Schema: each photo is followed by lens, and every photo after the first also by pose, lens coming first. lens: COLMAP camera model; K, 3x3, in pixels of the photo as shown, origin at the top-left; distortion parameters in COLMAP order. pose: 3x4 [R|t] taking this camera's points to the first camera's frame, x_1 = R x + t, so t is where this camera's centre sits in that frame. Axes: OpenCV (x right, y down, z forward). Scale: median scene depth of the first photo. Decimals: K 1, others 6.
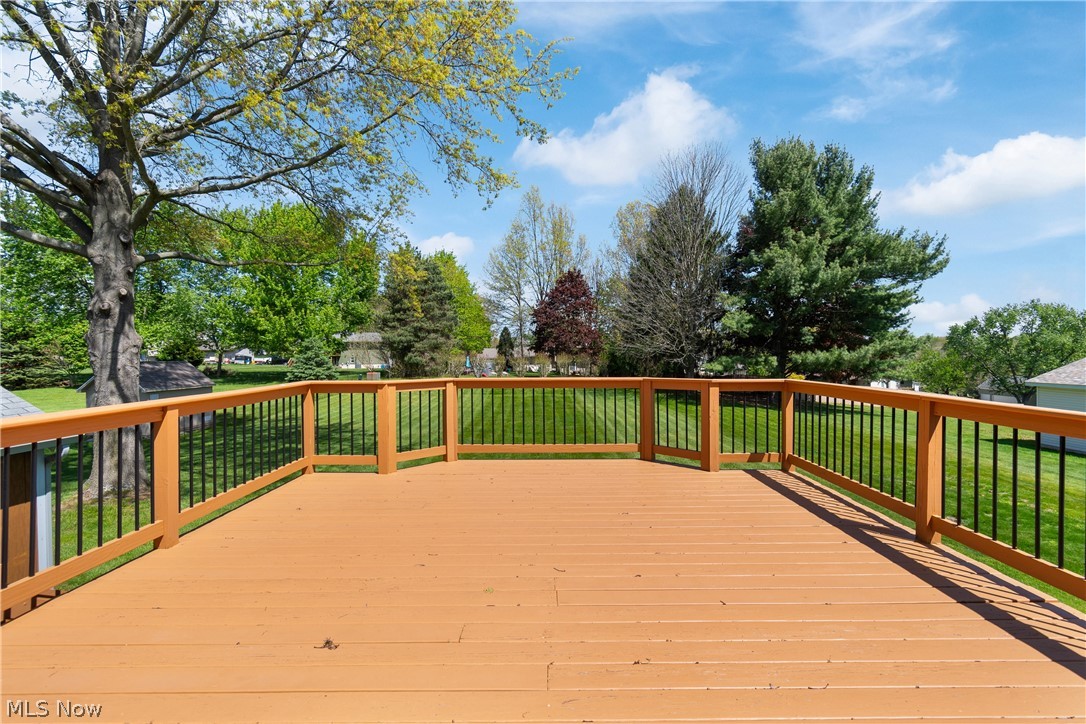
lens RADIAL K [[482.5, 0, 550.3], [0, 482.5, 346.1], [0, 0, 1]] dist [0.002674, -0.002493]
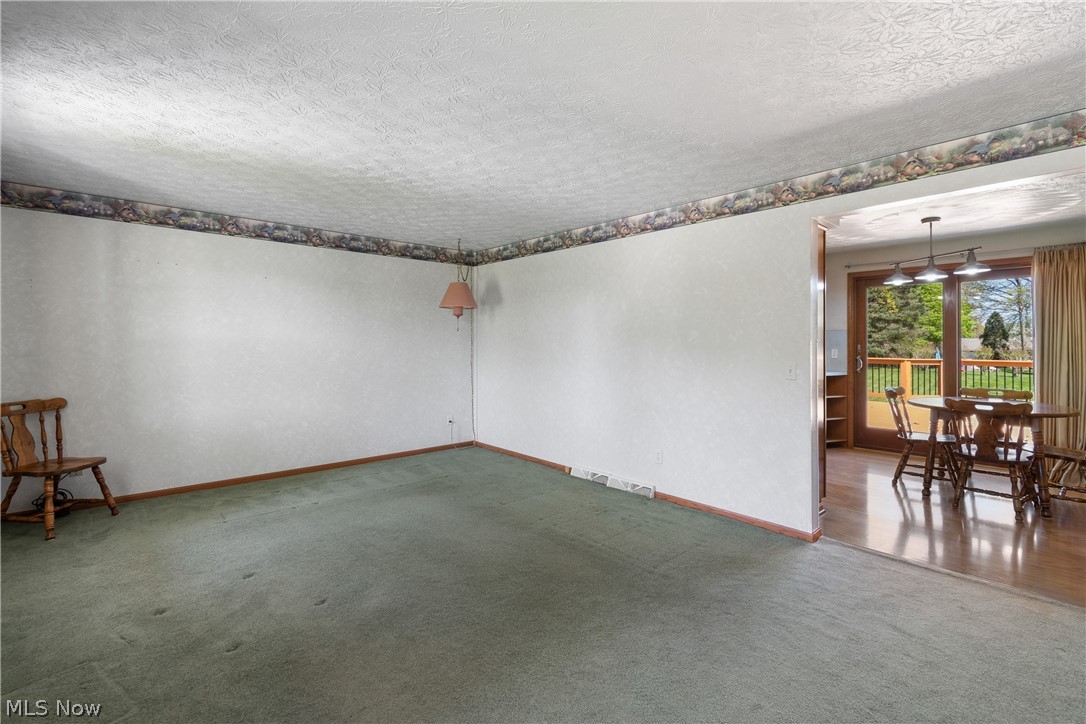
lens RADIAL K [[482.5, 0, 538.7], [0, 482.5, 342.4], [0, 0, 1]] dist [0.002674, -0.002493]
pose [[0.658121, 0.004763, -0.752897, 0.021831], [0.005969, 0.999916, 0.011543, -0.003534], [0.752889, -0.012091, 0.658037, -0.182733]]
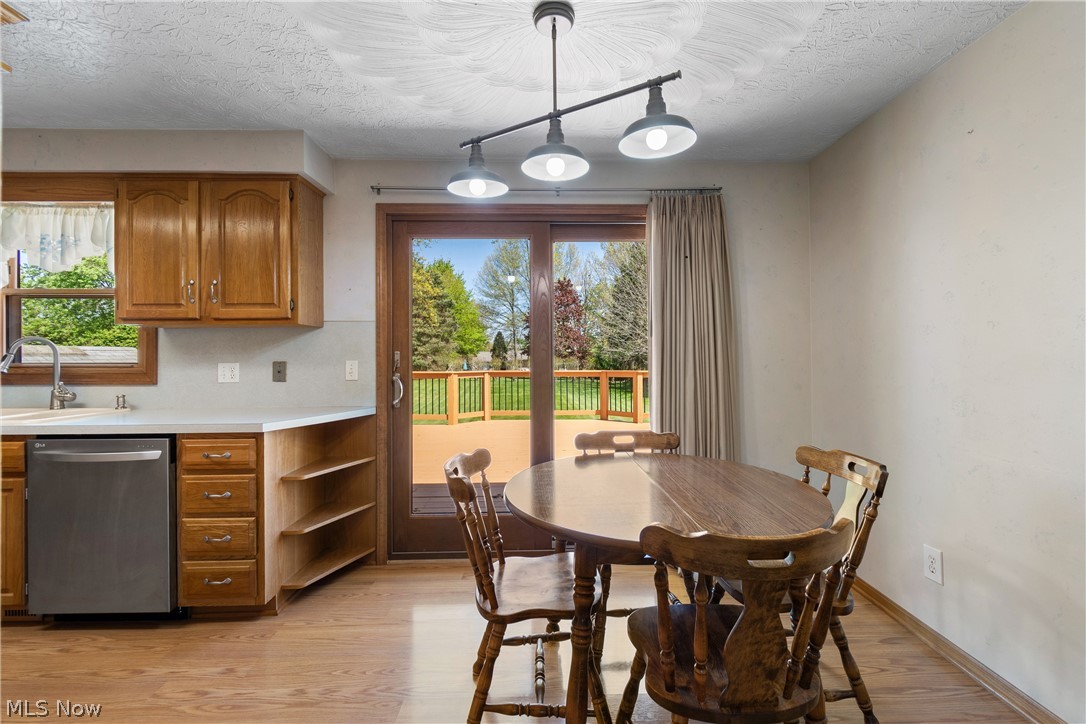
lens RADIAL K [[482.5, 0, 553.4], [0, 482.5, 357.1], [0, 0, 1]] dist [0.002674, -0.002493]
pose [[0.999661, 0.001126, 0.026023, -0.002547], [-0.001527, 0.999880, 0.015386, -0.000856], [-0.026002, -0.015421, 0.999543, -0.087841]]
